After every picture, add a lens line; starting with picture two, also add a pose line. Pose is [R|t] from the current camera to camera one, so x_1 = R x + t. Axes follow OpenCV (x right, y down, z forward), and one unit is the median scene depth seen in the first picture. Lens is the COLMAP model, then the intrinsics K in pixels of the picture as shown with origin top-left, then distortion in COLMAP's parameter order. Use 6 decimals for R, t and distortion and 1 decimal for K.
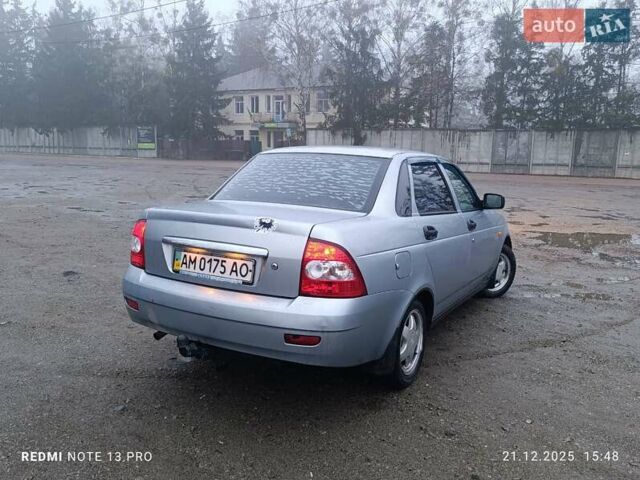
lens RADIAL K [[545.8, 0, 331.8], [0, 545.8, 231.8], [0, 0, 1]] dist [0.041087, -0.056845]
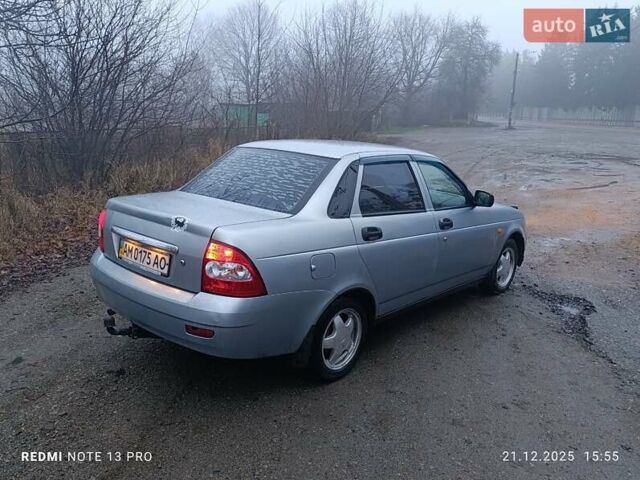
lens RADIAL K [[545.8, 0, 330.6], [0, 545.8, 226.5], [0, 0, 1]] dist [0.041087, -0.056845]
pose [[0.979081, 0.059843, -0.194471, 0.299632], [-0.049442, 0.997097, 0.057906, -0.066388], [0.197372, -0.047079, 0.979198, -0.011692]]
